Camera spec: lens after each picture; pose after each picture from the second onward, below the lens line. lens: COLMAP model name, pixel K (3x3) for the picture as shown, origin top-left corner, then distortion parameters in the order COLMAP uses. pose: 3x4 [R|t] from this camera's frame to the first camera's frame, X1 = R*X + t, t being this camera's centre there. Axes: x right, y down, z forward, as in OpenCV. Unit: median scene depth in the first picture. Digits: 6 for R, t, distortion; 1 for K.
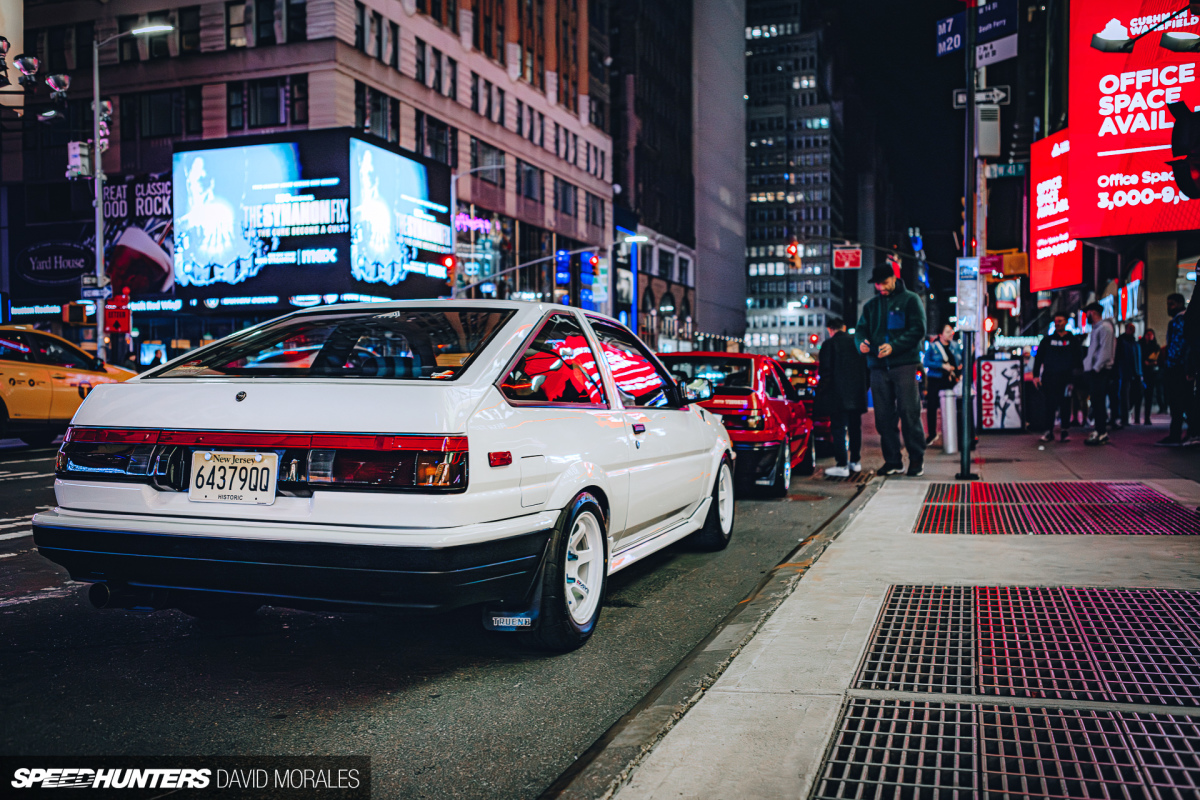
lens RADIAL K [[1174.2, 0, 600.0], [0, 1174.2, 400.0], [0, 0, 1]] dist [0.046980, -0.011522]
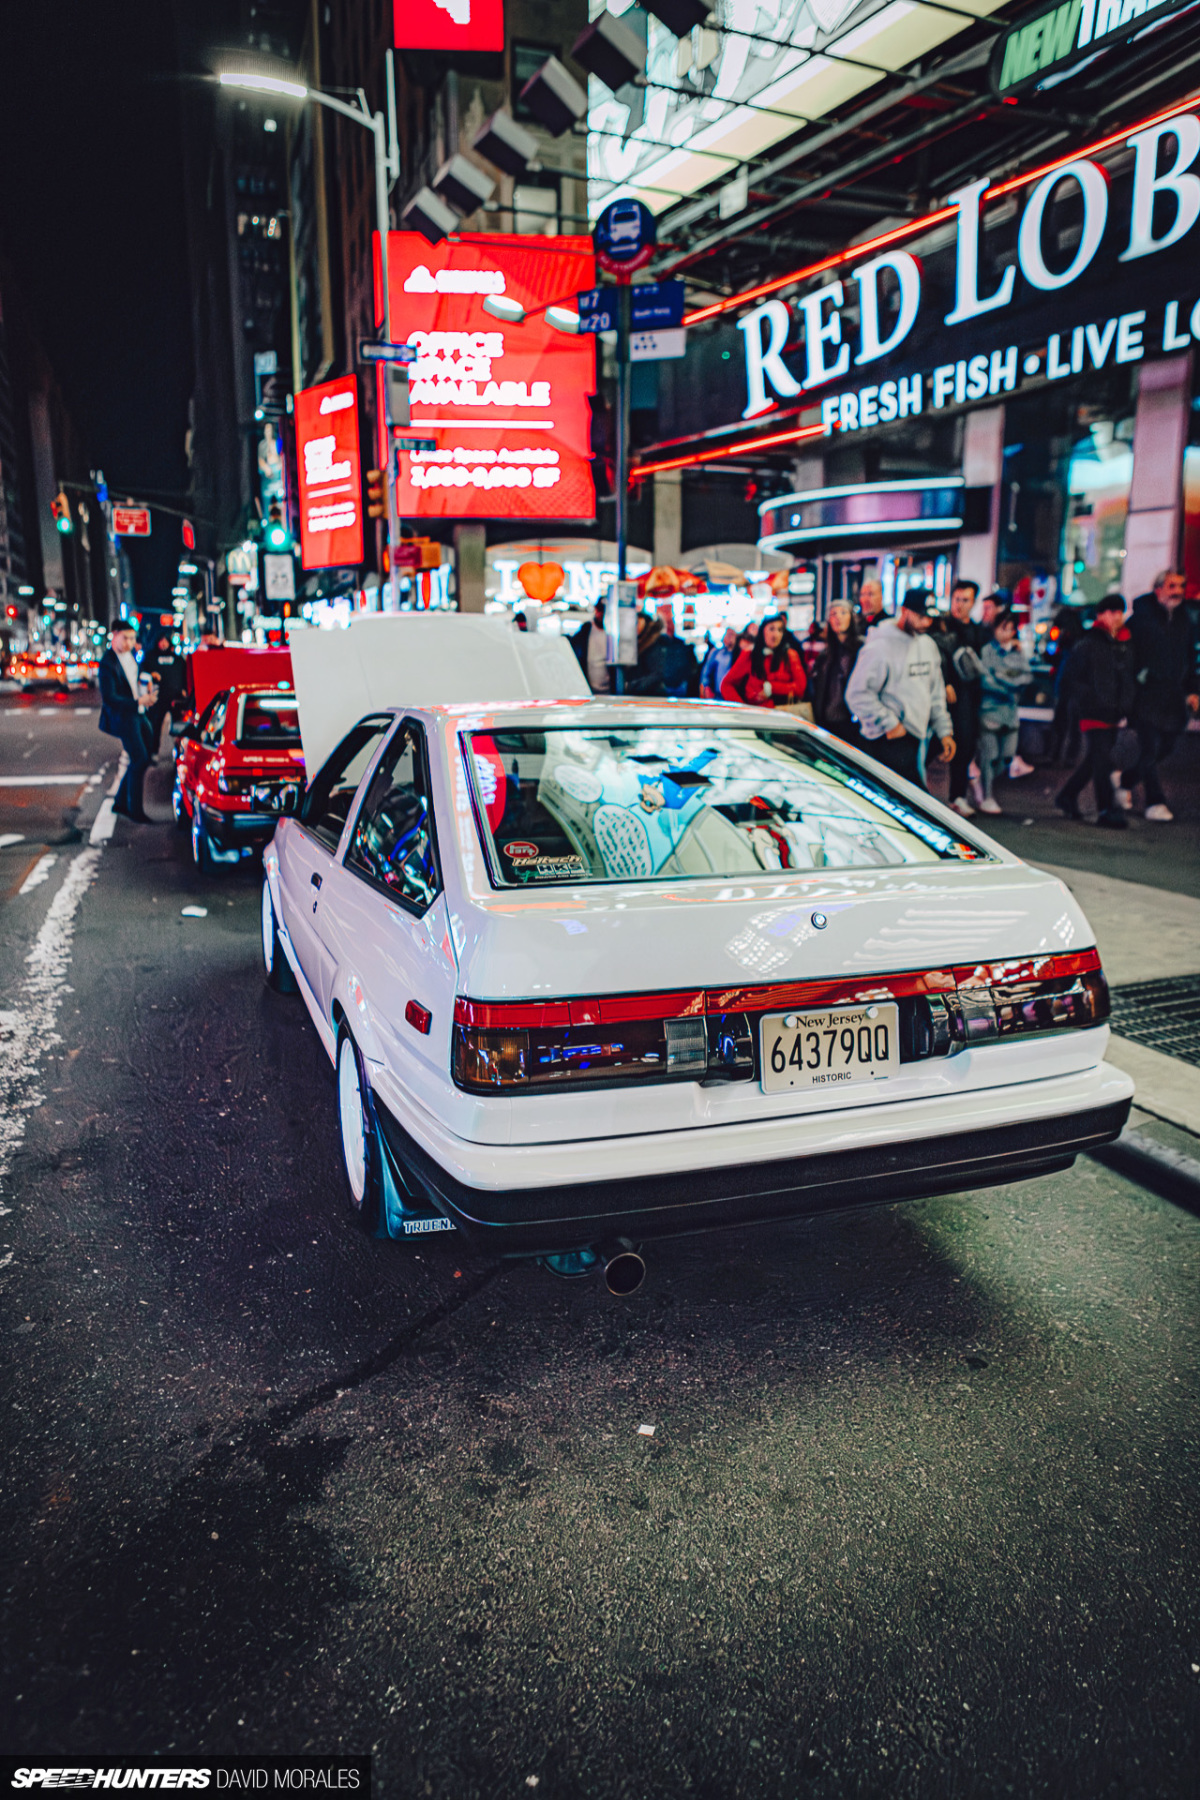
lens RADIAL K [[1322.3, 0, 600.0], [0, 1322.3, 900.0], [0, 0, 1]] dist [-0.001699, -0.000754]
pose [[0.754909, -0.123126, 0.644169, -0.841405], [0.007889, 0.983852, 0.178808, -0.141229], [-0.655783, -0.129902, 0.743690, 0.535708]]
